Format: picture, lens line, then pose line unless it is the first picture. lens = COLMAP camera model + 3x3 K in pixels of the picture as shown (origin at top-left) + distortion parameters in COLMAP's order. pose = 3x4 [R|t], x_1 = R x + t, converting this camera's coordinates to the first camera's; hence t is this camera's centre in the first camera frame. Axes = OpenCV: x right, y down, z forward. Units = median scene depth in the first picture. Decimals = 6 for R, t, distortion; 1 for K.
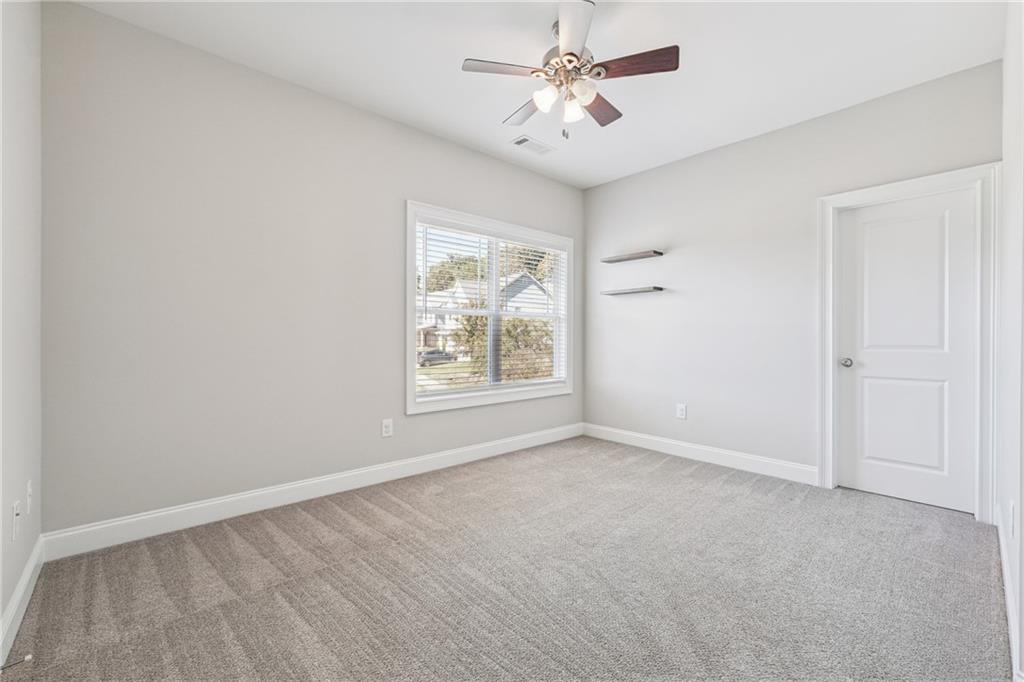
lens RADIAL K [[430.2, 0, 513.6], [0, 430.2, 337.4], [0, 0, 1]] dist [-0.000321, 0.000630]
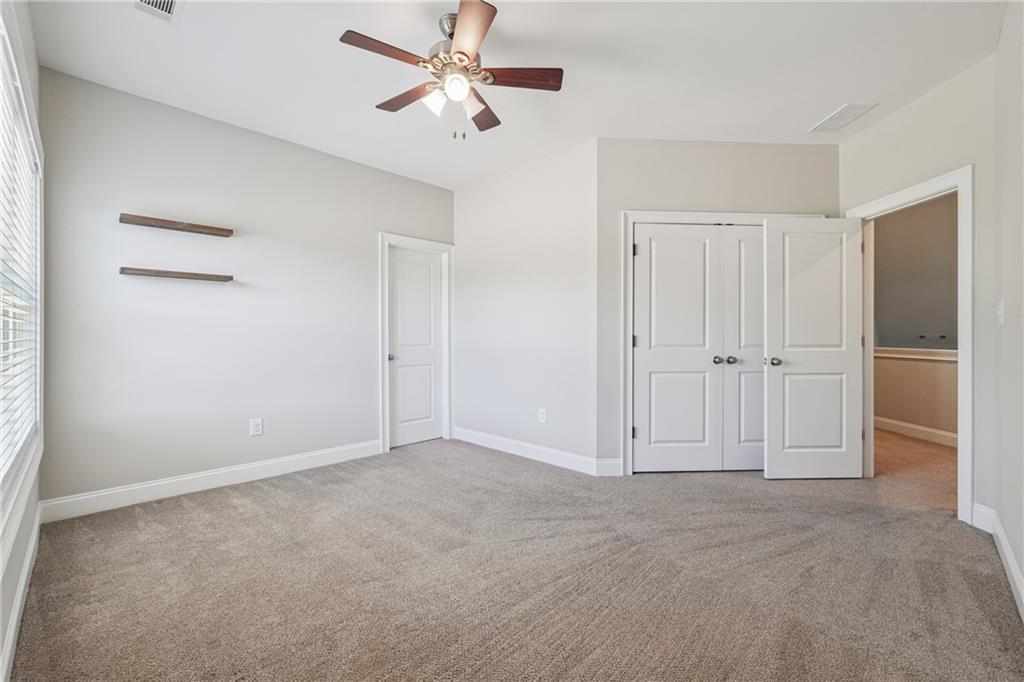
lens RADIAL K [[430.2, 0, 514.0], [0, 430.2, 339.0], [0, 0, 1]] dist [-0.000321, 0.000630]
pose [[-0.054108, -0.006709, 0.998513, -0.603610], [0.003574, 0.999970, 0.006913, -0.008201], [-0.998529, 0.003943, -0.054082, 0.660346]]
